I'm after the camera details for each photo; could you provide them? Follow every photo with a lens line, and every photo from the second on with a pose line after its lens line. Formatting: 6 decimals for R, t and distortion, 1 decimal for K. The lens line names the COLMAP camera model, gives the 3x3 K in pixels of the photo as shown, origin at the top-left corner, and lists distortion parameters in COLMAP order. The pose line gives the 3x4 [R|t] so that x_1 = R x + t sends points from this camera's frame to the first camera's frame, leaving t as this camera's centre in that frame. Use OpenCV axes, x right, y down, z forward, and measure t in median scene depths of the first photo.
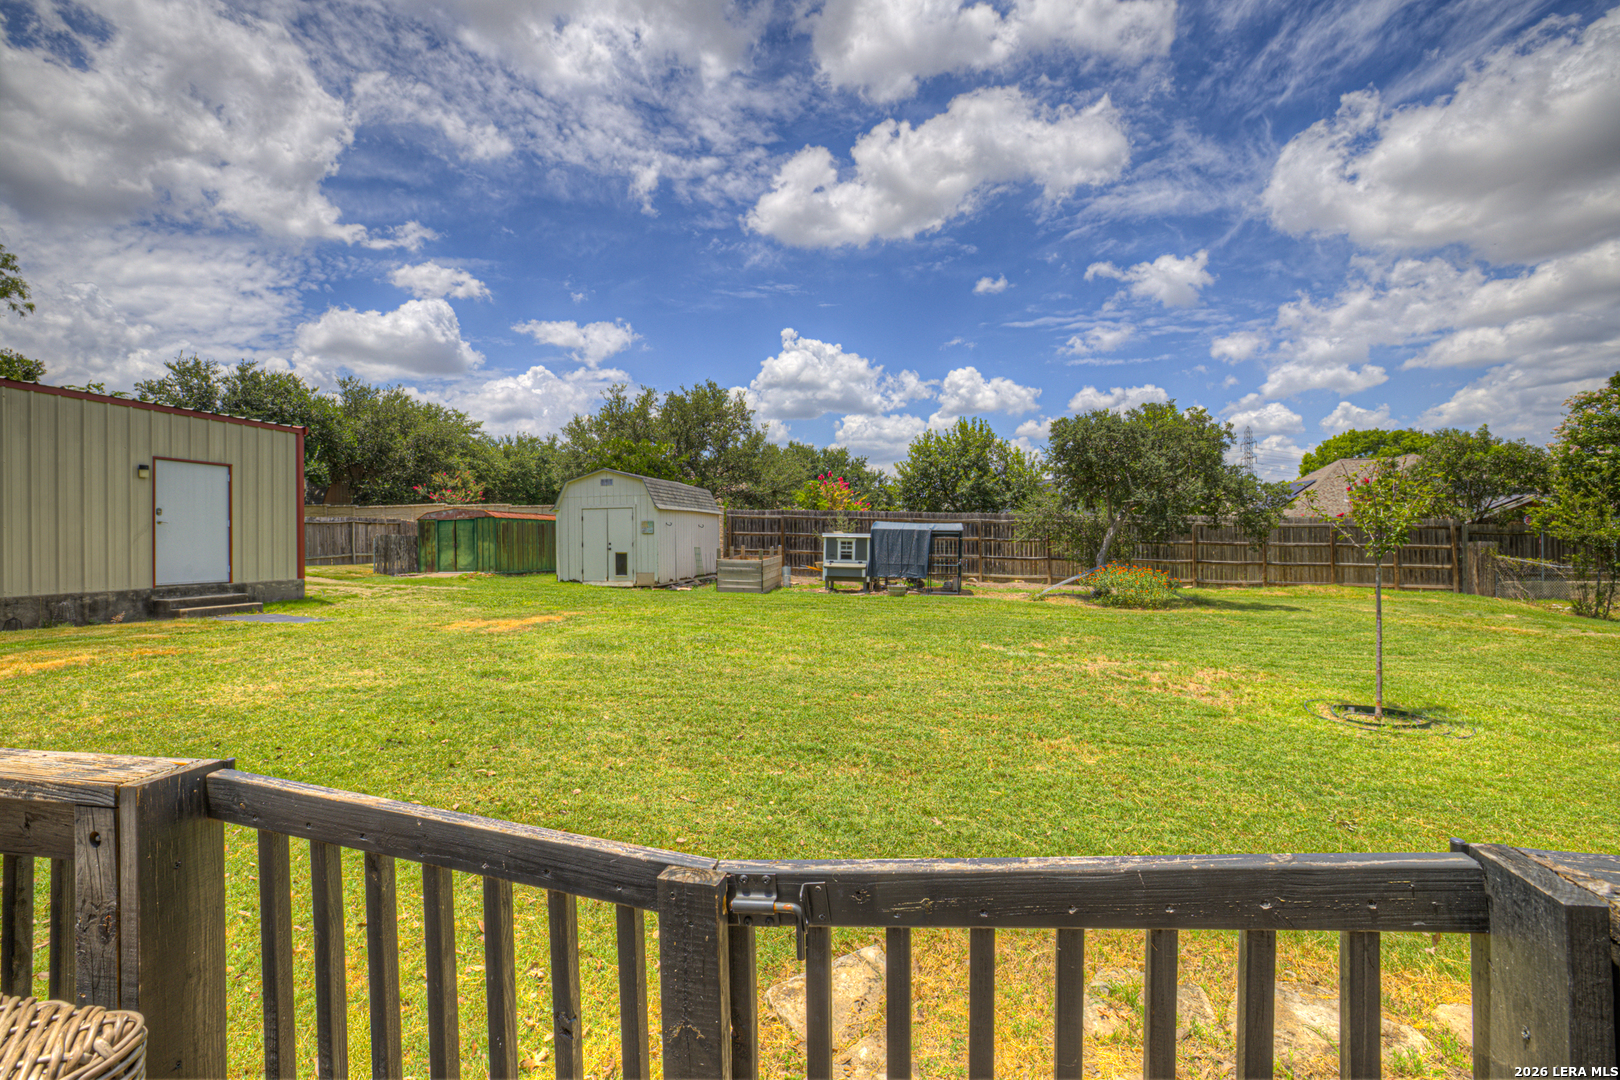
lens RADIAL K [[695.7, 0, 808.9], [0, 695.7, 541.9], [0, 0, 1]] dist [-0.036023, 0.008107]
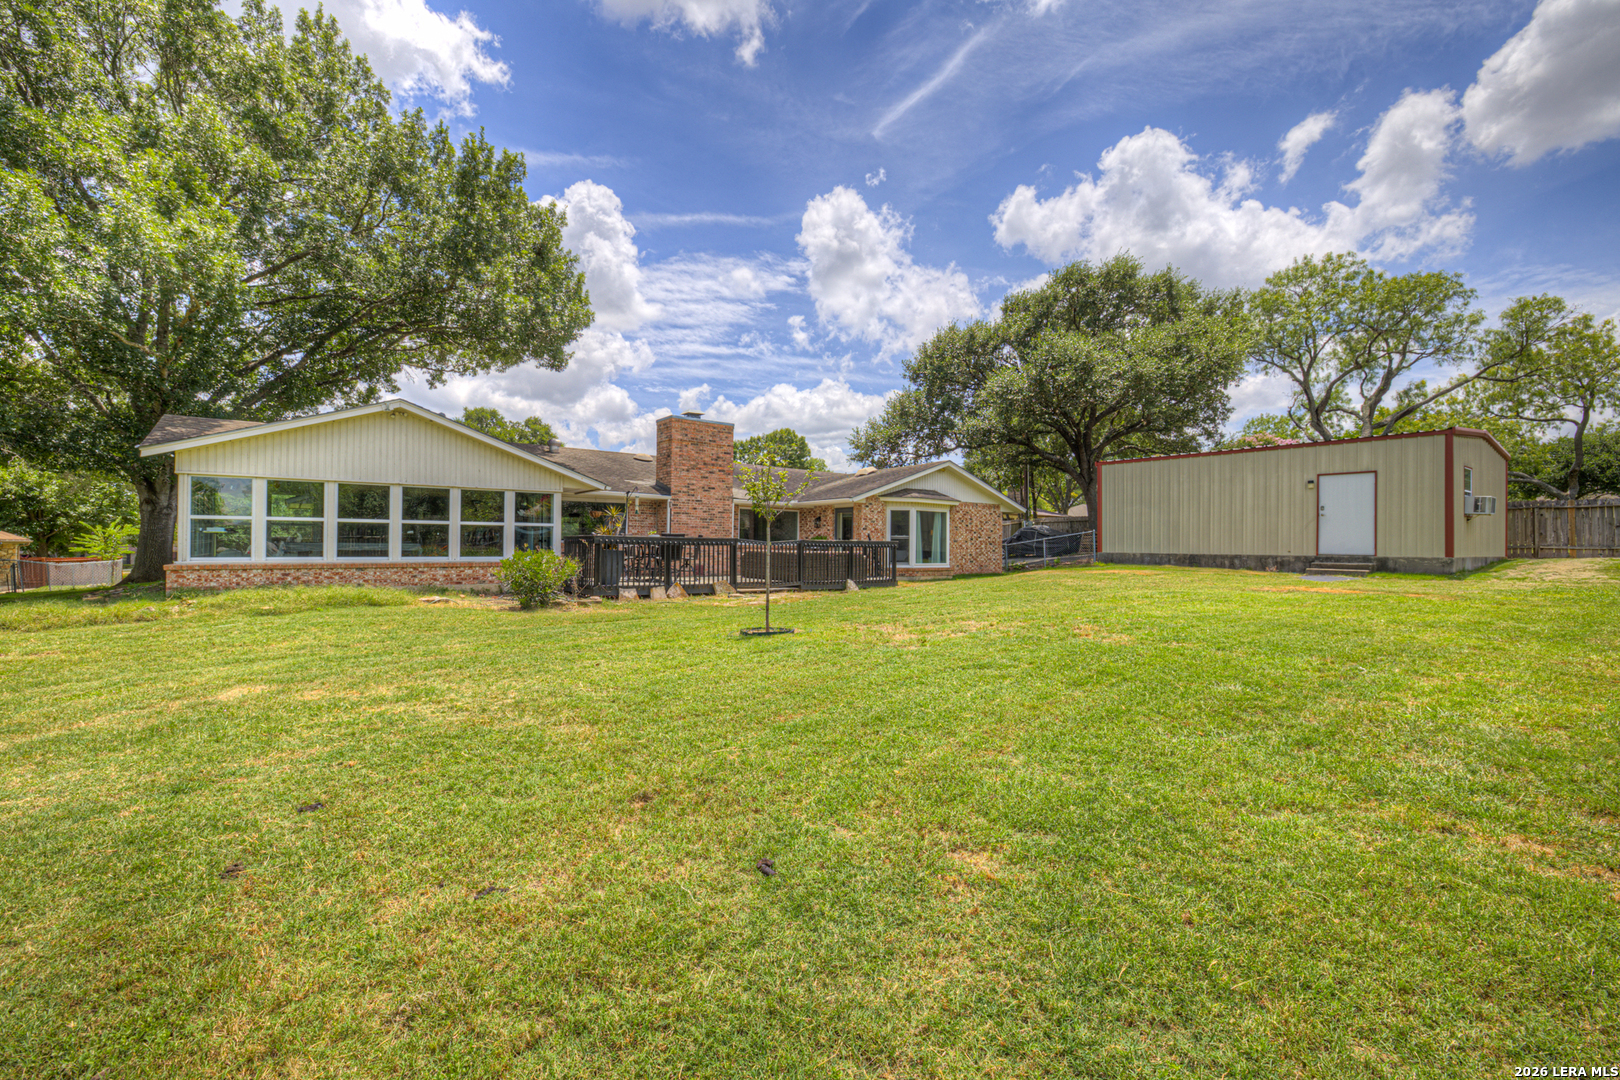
lens RADIAL K [[695.7, 0, 803.9], [0, 695.7, 545.7], [0, 0, 1]] dist [-0.036023, 0.008107]
pose [[-0.661496, 0.007497, -0.749911, 0.580047], [-0.004500, 0.999892, 0.013966, 0.014800], [0.749935, 0.012613, -0.661391, 0.629843]]
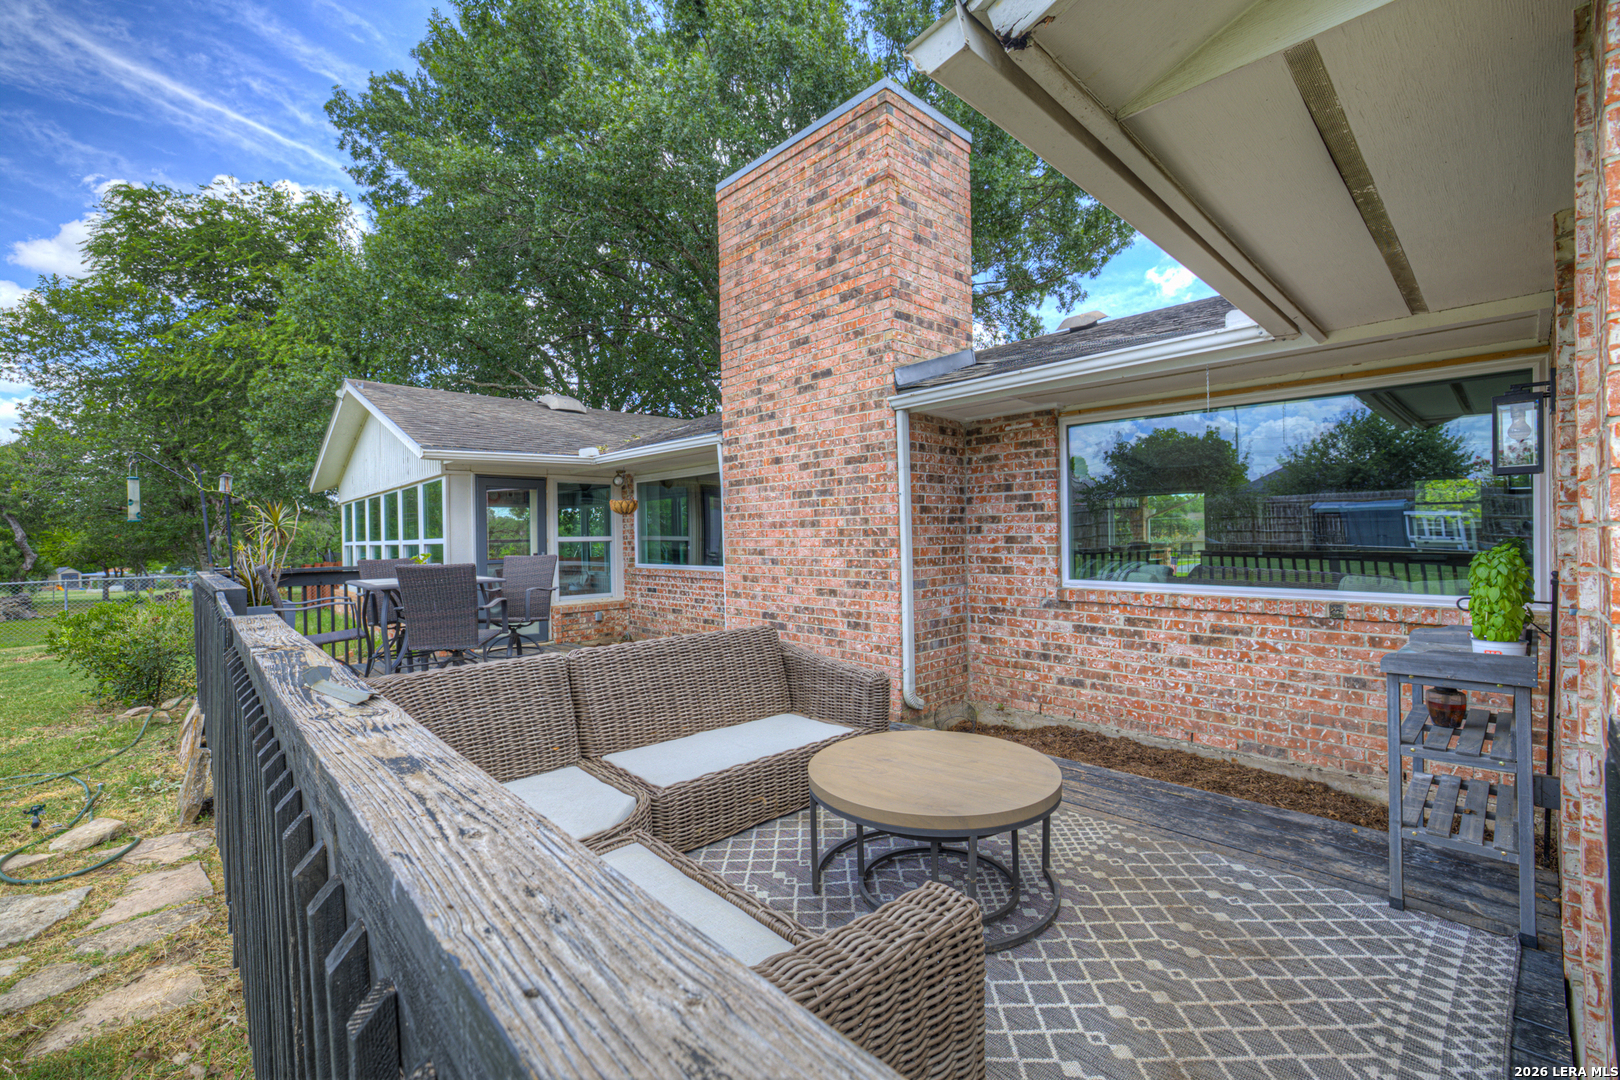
lens RADIAL K [[689.0, 0, 804.5], [0, 689.0, 534.0], [0, 0, 1]] dist [-0.043501, 0.012857]
pose [[-0.816366, 0.026332, 0.576934, -0.203213], [0.030803, 0.999523, -0.002033, 0.007481], [-0.576712, 0.016112, -0.816788, 0.101634]]
